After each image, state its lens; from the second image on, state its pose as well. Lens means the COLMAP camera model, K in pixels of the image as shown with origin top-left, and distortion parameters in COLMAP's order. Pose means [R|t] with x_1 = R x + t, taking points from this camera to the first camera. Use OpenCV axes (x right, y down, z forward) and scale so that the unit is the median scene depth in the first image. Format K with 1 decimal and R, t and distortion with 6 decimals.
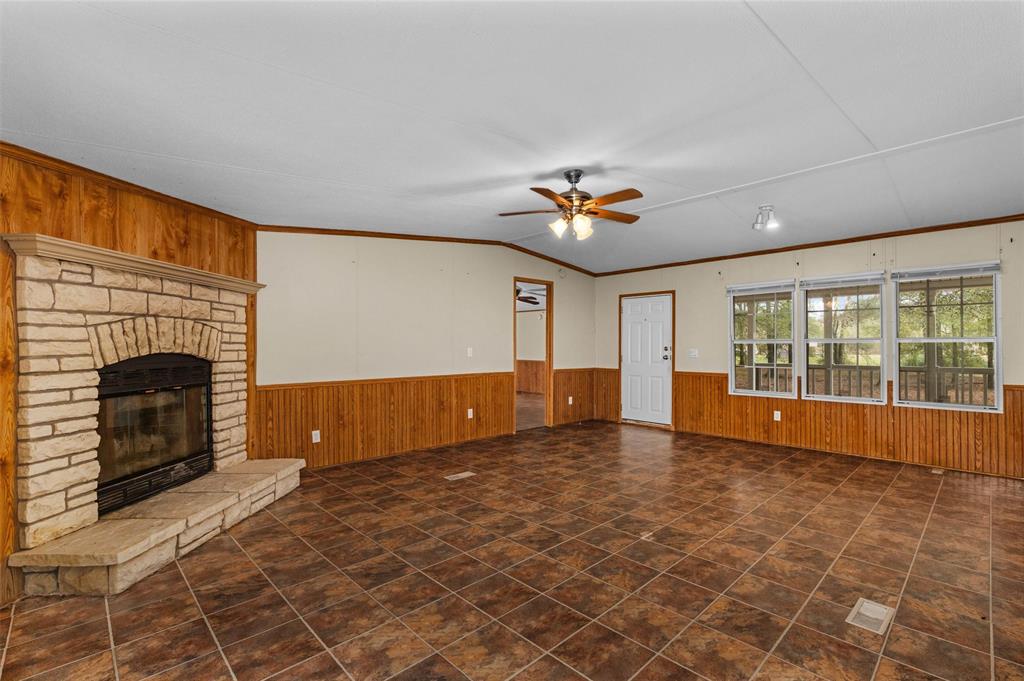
lens RADIAL K [[456.2, 0, 512.4], [0, 456.2, 342.6], [0, 0, 1]] dist [-0.004283, -0.000068]
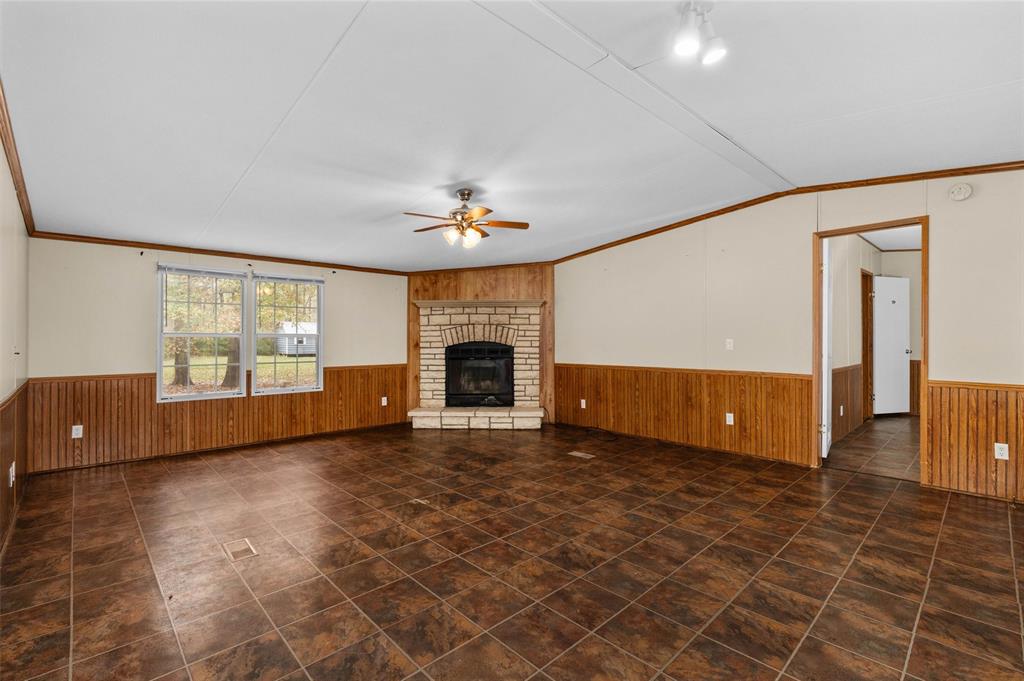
lens RADIAL K [[456.2, 0, 509.7], [0, 456.2, 337.7], [0, 0, 1]] dist [-0.004283, -0.000068]
pose [[0.011866, -0.004682, -0.999919, 1.199323], [0.009282, 0.999946, -0.004572, 0.014689], [0.999887, -0.009227, 0.011909, 0.976122]]
